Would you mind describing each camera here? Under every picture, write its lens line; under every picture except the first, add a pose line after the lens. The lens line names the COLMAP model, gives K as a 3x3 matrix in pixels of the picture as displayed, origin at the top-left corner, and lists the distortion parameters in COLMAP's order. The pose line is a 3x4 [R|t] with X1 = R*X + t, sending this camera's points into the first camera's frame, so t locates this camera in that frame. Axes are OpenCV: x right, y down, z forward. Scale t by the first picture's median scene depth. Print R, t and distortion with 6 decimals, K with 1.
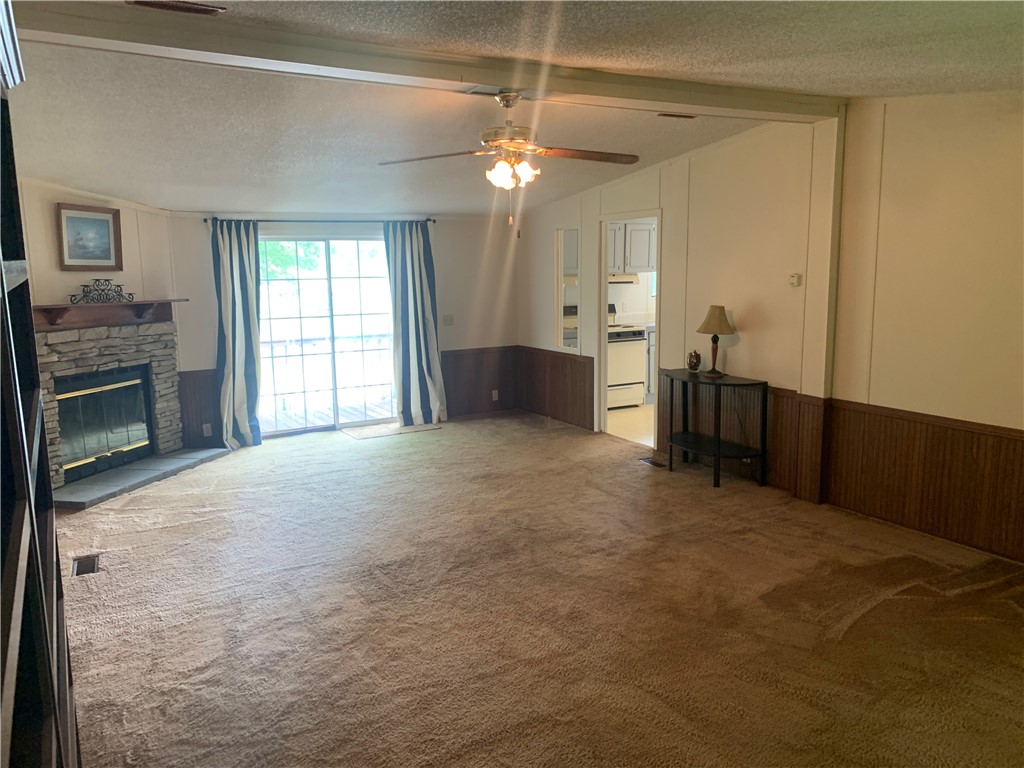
lens RADIAL K [[785.3, 0, 516.5], [0, 785.3, 384.8], [0, 0, 1]] dist [0.057557, -0.042092]
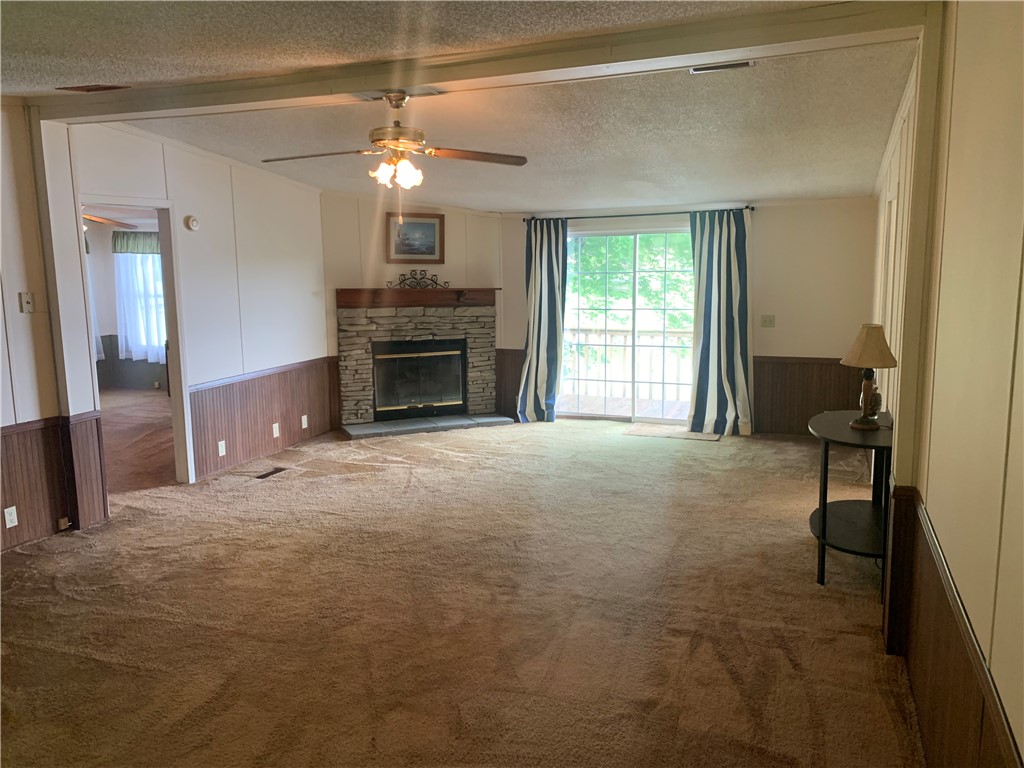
lens RADIAL K [[785.3, 0, 517.4], [0, 785.3, 376.5], [0, 0, 1]] dist [0.057557, -0.042092]
pose [[0.621508, 0.125156, -0.773346, 0.564768], [-0.119479, 0.990751, 0.064320, -0.060818], [0.774243, 0.052423, 0.630713, 0.317479]]
